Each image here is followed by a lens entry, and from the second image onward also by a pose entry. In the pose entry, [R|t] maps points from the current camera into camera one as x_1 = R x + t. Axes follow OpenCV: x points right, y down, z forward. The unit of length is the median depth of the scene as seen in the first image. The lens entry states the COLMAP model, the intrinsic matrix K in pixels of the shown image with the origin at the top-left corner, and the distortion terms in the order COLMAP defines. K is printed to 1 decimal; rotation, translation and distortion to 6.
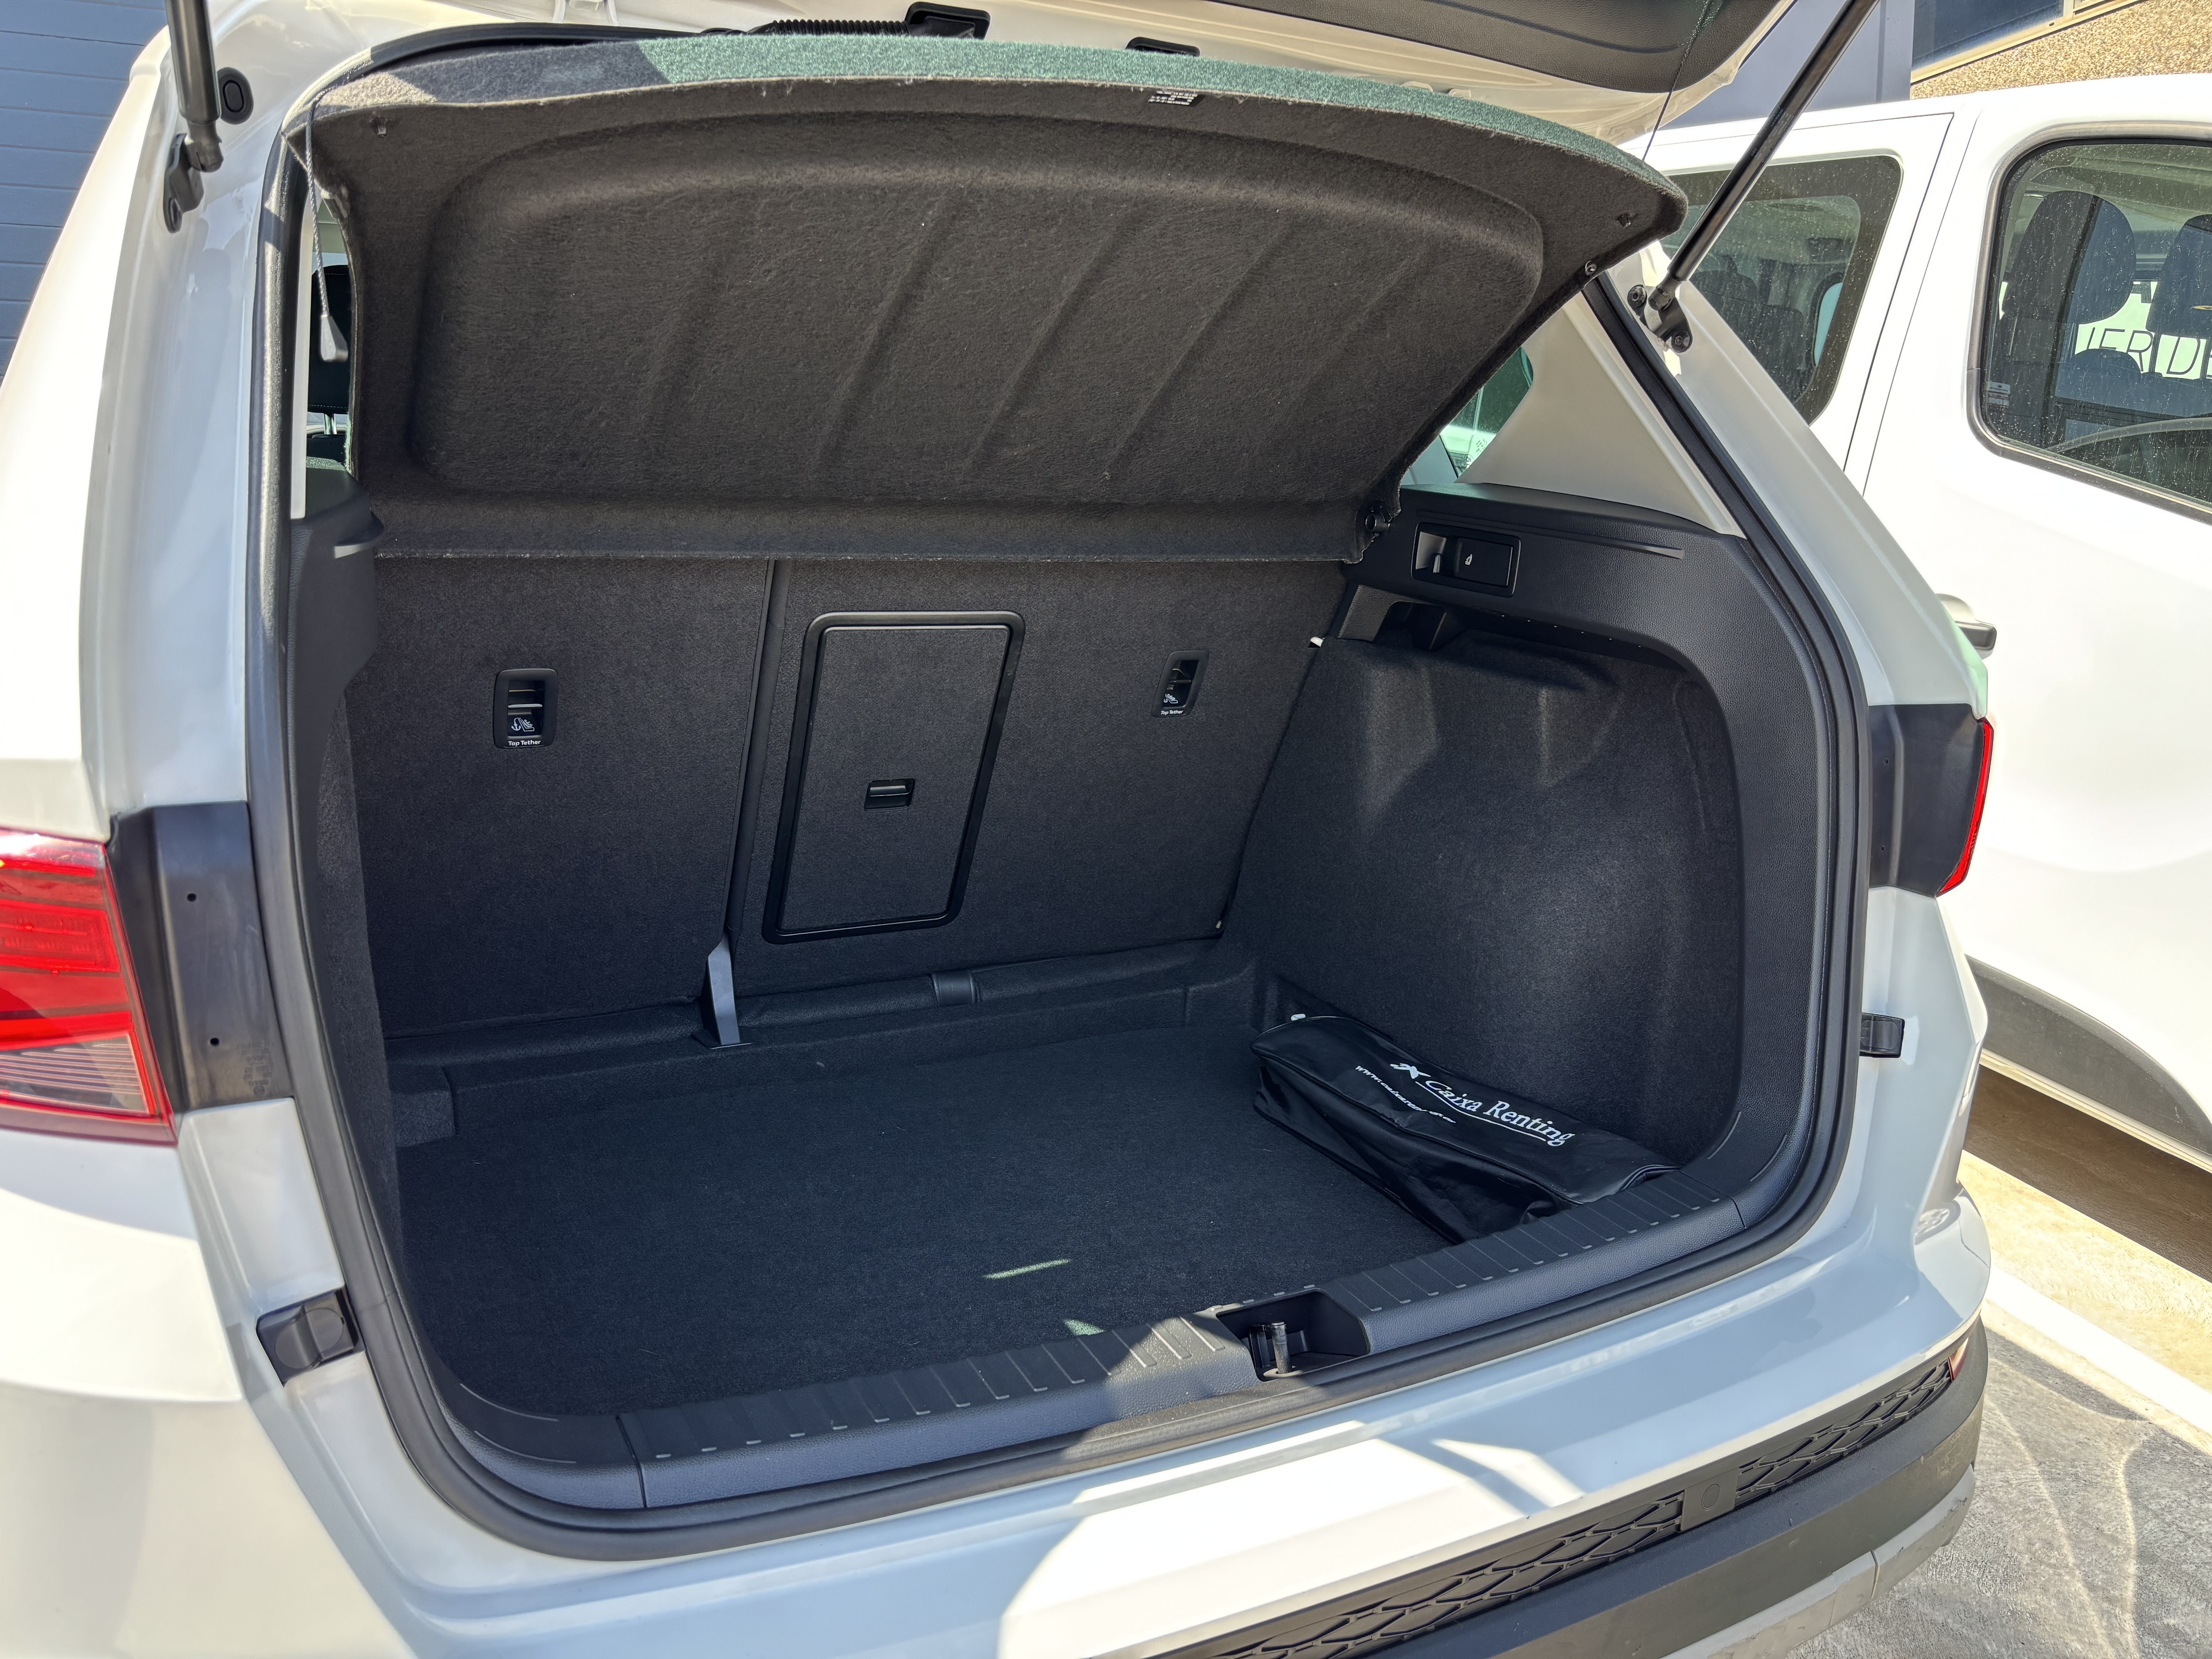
lens RADIAL K [[1688.9, 0, 1107.2], [0, 1688.9, 828.9], [0, 0, 1]] dist [0.044229, 0.002800]
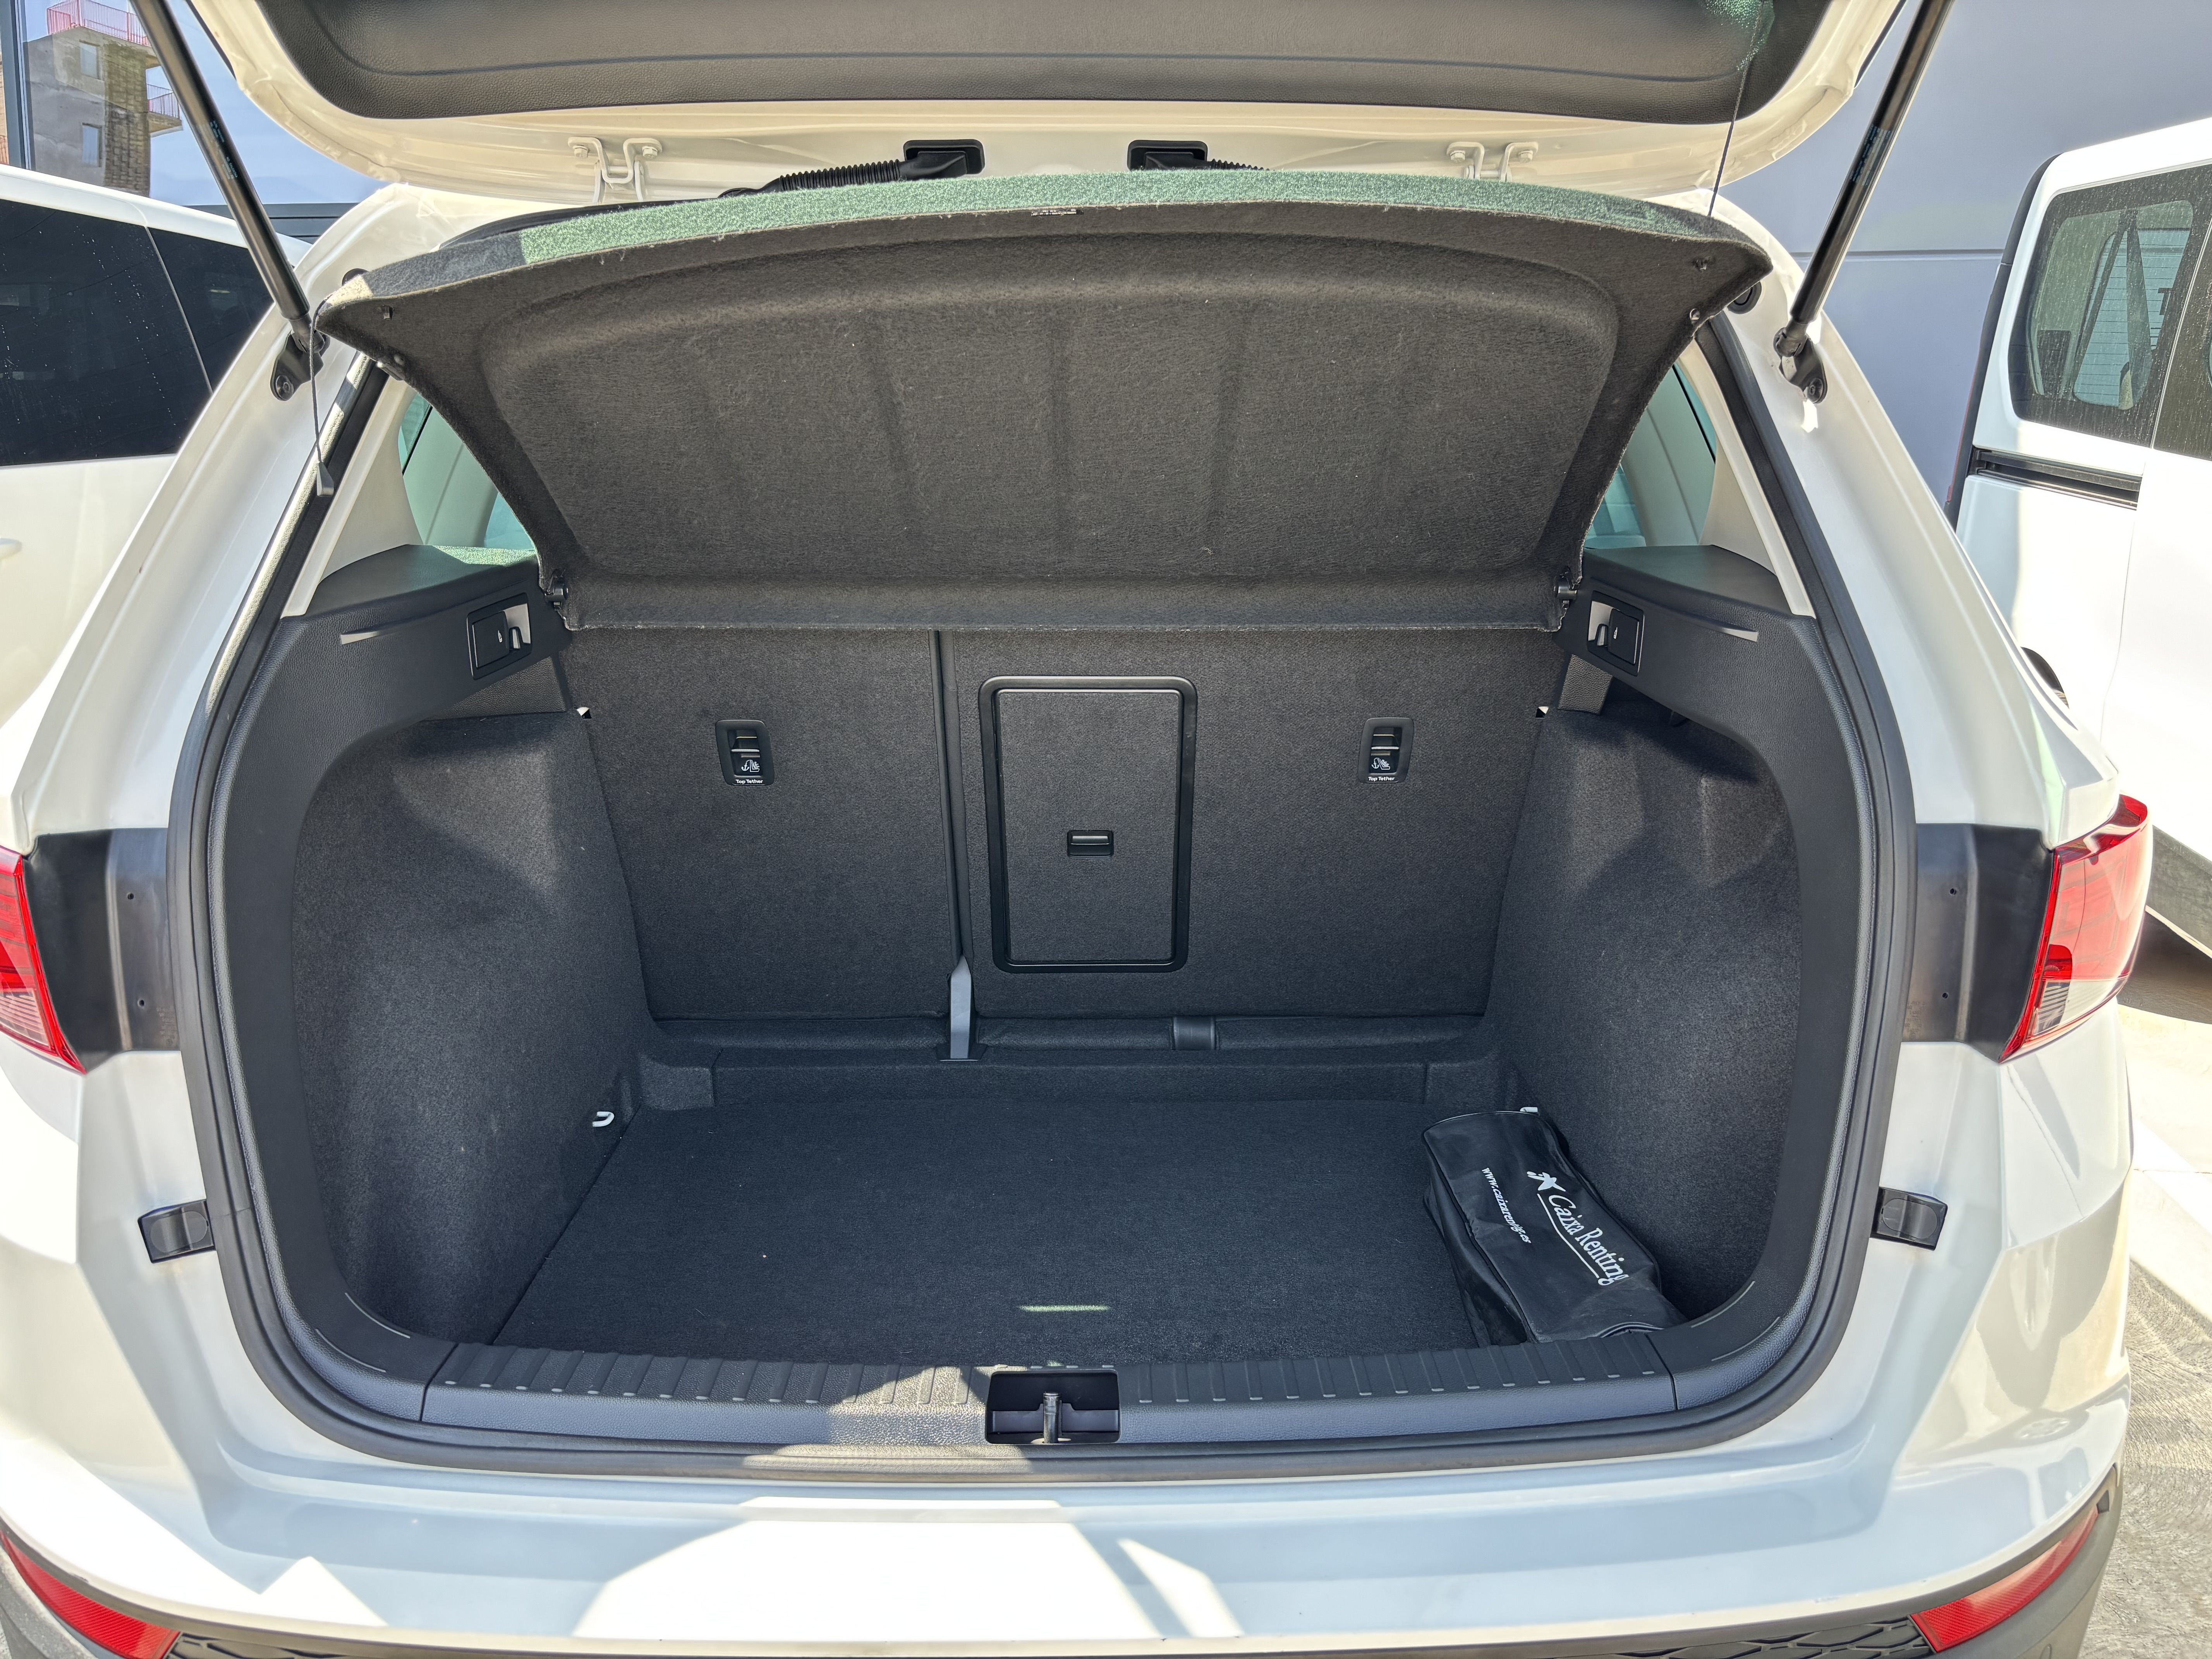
lens RADIAL K [[1642.8, 0, 982.8], [0, 1642.8, 829.6], [0, 0, 1]] dist [0.119905, -0.191191]
pose [[0.891584, 0.063256, -0.448416, 0.318676], [-0.070122, 0.997538, 0.001294, -0.030079], [0.447394, 0.030290, 0.893824, 0.048181]]
